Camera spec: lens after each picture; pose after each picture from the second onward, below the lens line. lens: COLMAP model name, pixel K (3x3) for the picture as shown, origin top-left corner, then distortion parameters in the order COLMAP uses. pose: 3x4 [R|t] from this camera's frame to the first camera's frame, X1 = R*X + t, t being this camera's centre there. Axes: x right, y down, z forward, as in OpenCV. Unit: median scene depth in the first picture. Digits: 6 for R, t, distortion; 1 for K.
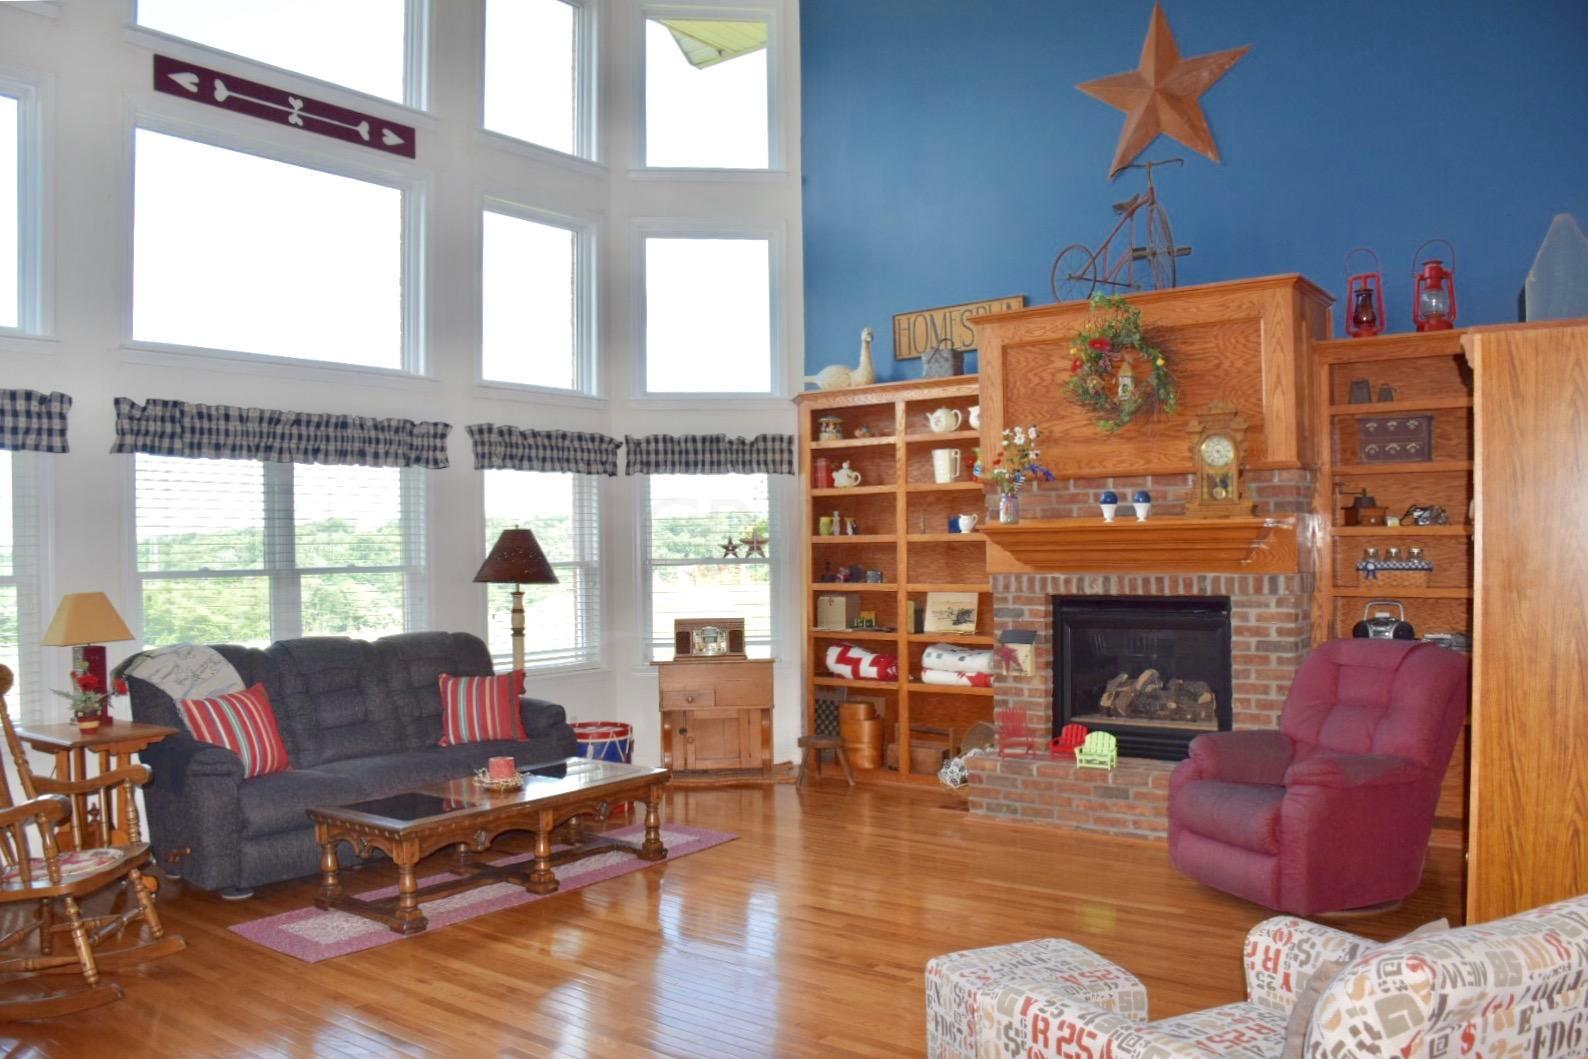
lens RADIAL K [[1231.2, 0, 800.3], [0, 1231.2, 546.3], [0, 0, 1]] dist [-0.141544, 0.083879]
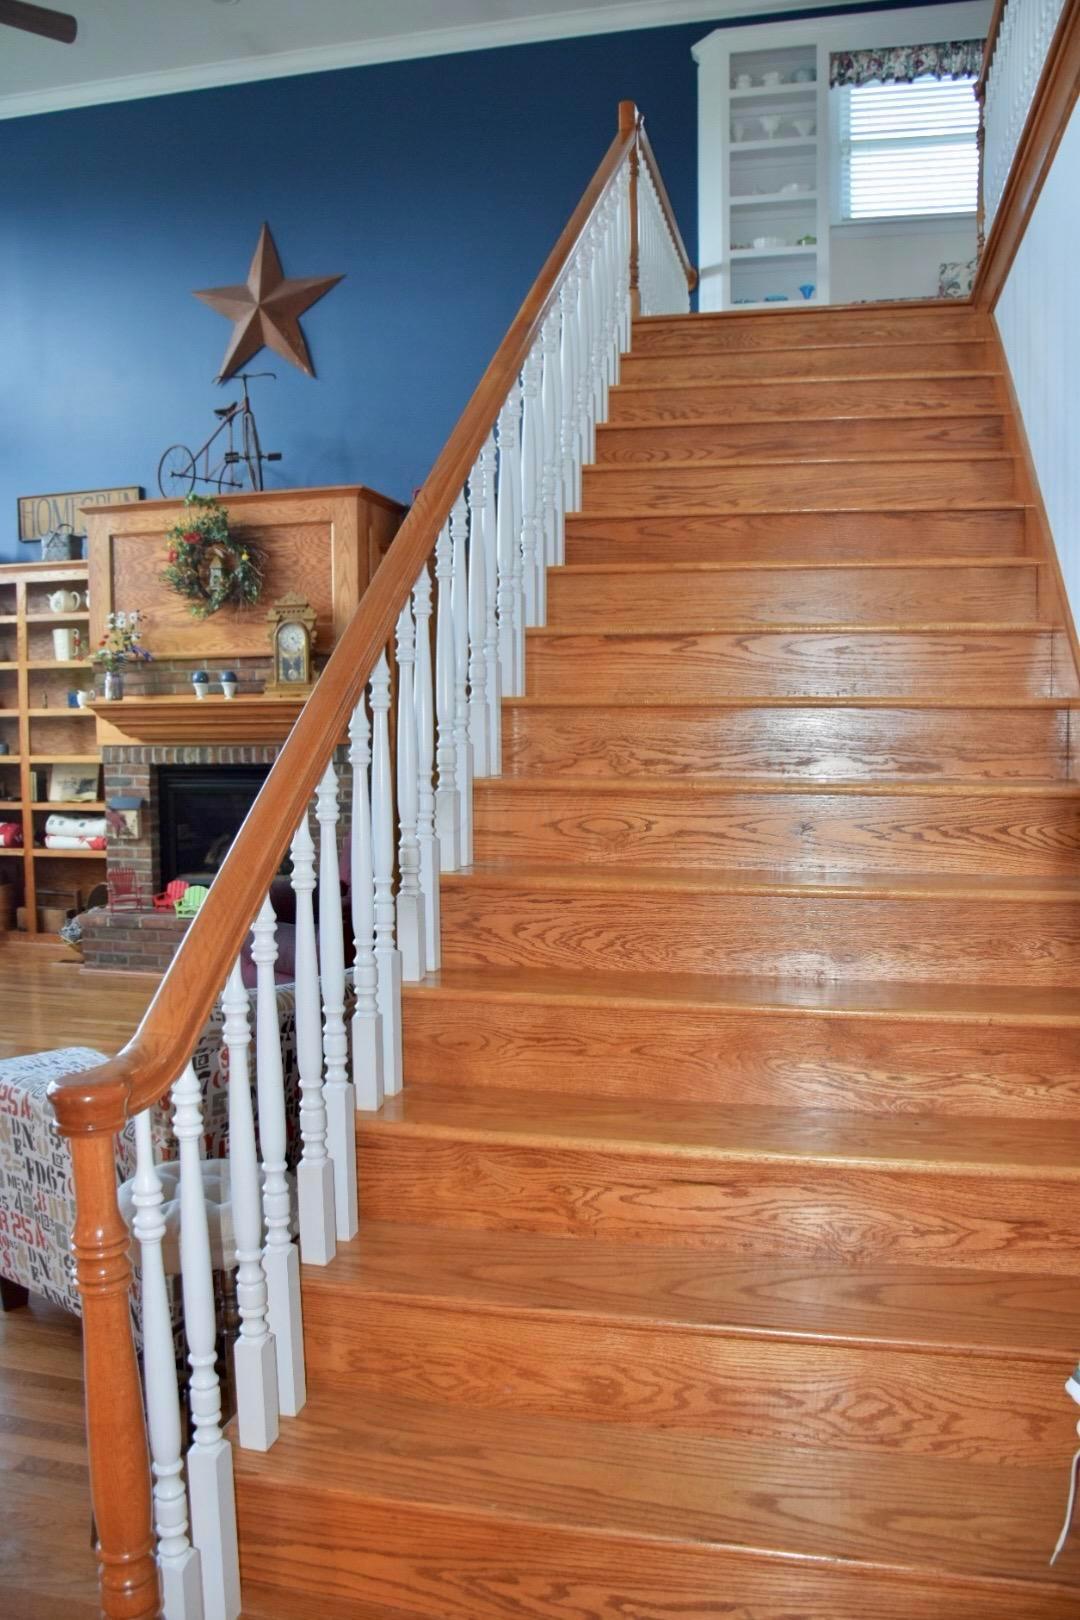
lens RADIAL K [[1256.0, 0, 540.0], [0, 1256.0, 810.0], [0, 0, 1]] dist [-0.141544, 0.083879]
pose [[0.922072, -0.023907, 0.386279, 0.092208], [-0.005476, 0.997184, 0.074789, -0.005216], [-0.386979, -0.071076, 0.919345, -0.166128]]
